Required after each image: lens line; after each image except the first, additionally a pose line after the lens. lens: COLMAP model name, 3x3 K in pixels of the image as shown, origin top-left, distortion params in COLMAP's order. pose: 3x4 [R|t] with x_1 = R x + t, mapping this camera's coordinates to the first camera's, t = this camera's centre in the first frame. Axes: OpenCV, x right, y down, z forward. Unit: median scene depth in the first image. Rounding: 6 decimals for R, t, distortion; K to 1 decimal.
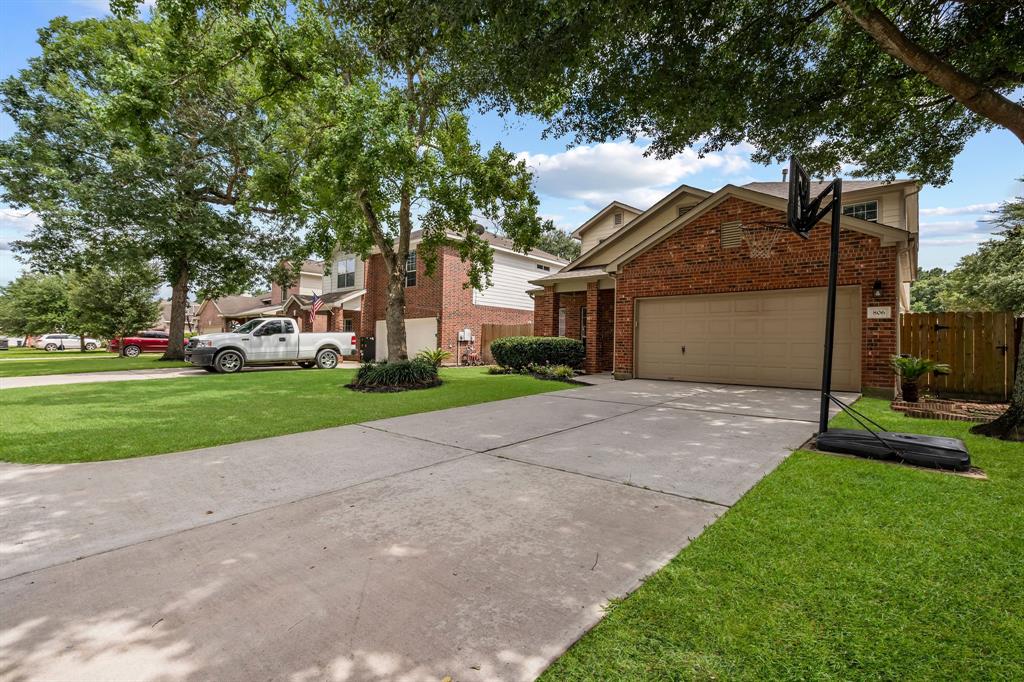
lens RADIAL K [[472.1, 0, 505.8], [0, 472.1, 333.6], [0, 0, 1]] dist [-0.008171, 0.002760]
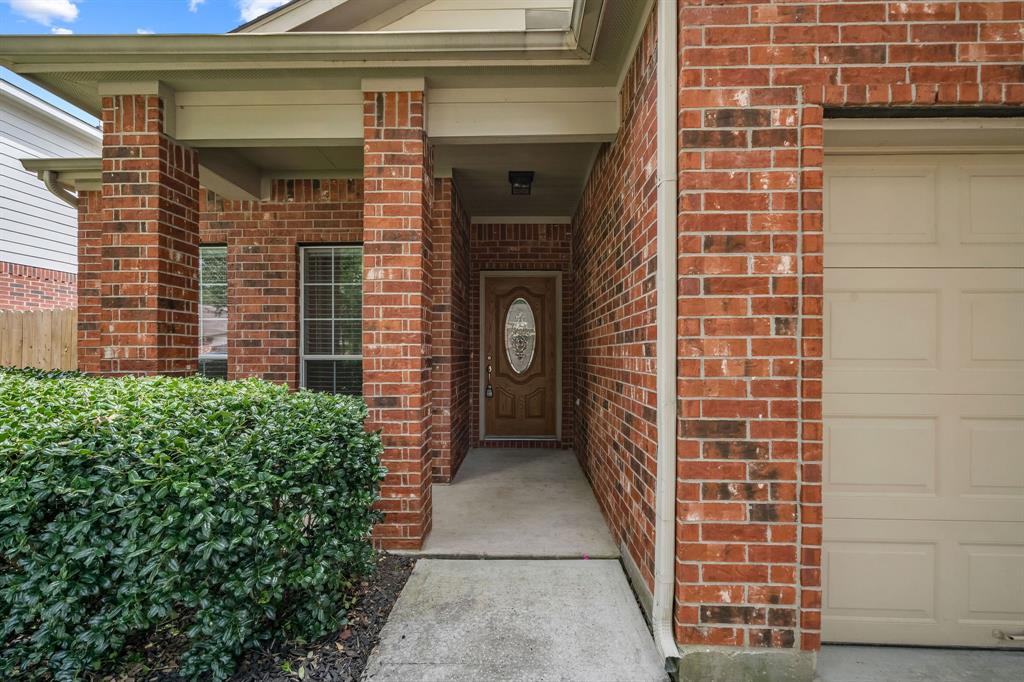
lens RADIAL K [[472.1, 0, 491.3], [0, 472.1, 352.4], [0, 0, 1]] dist [-0.008171, 0.002760]
pose [[0.779751, -0.018071, 0.625828, 0.111558], [-0.007391, 0.999248, 0.038062, -0.009623], [-0.626046, -0.034304, 0.779032, 1.015695]]
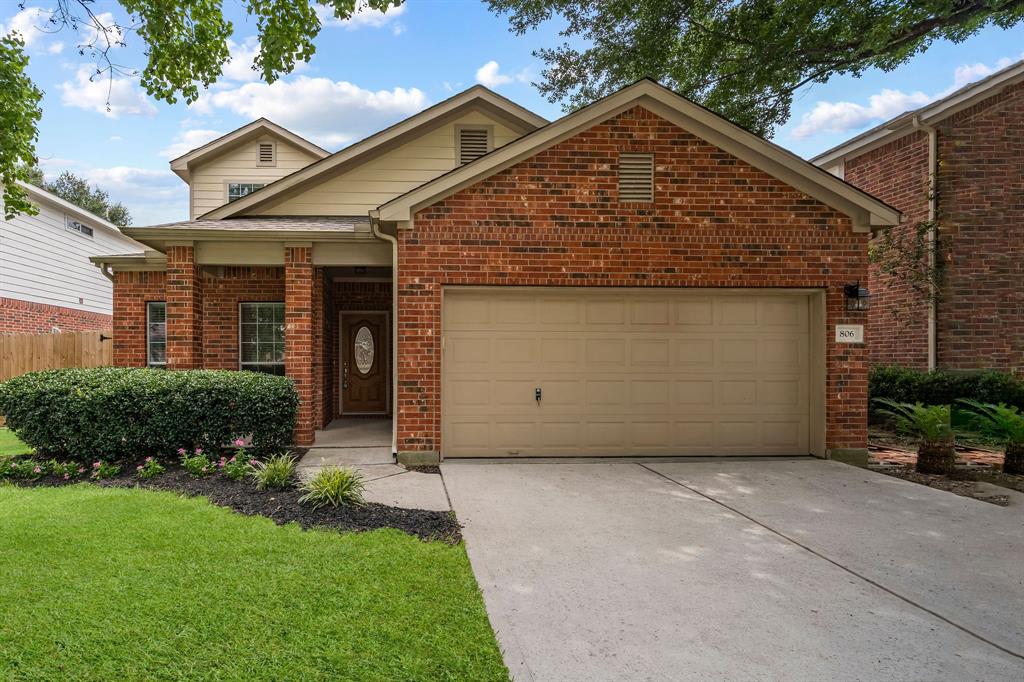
lens RADIAL K [[472.1, 0, 396.0], [0, 472.1, 361.7], [0, 0, 1]] dist [-0.008171, 0.002760]
pose [[0.724451, -0.021245, 0.688999, -0.082269], [-0.006956, 0.999249, 0.038126, -0.020564], [-0.689291, -0.032414, 0.723759, 0.745743]]
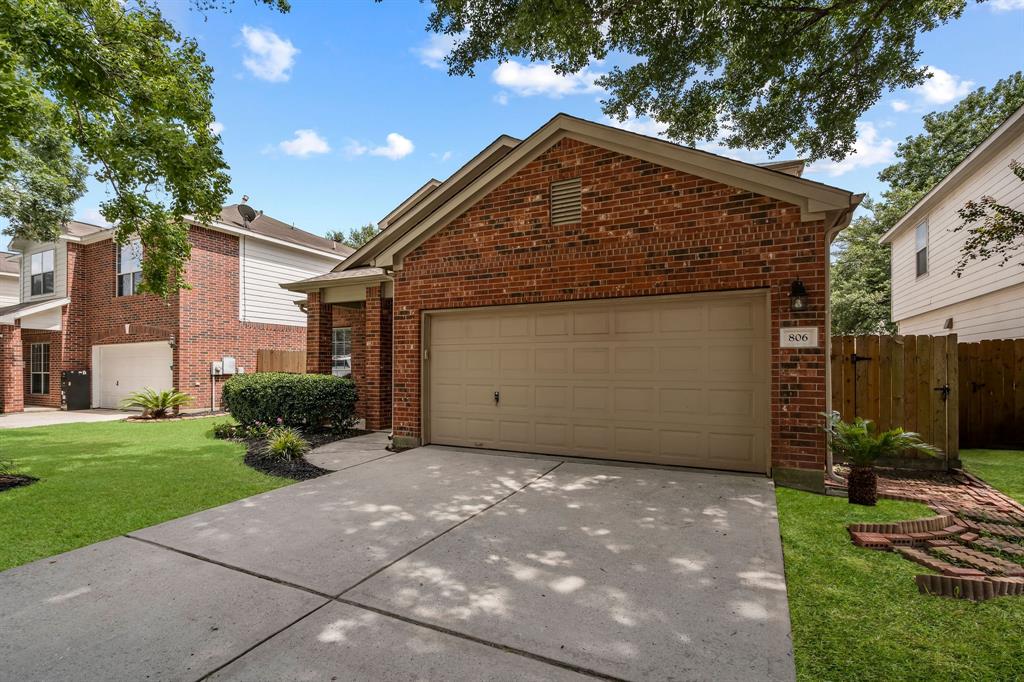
lens RADIAL K [[472.1, 0, 513.2], [0, 472.1, 361.1], [0, 0, 1]] dist [-0.008171, 0.002760]
pose [[0.963545, -0.017649, 0.266963, 0.239321], [0.012199, 0.999682, 0.022061, -0.025496], [-0.267267, -0.018000, 0.963454, 0.421638]]
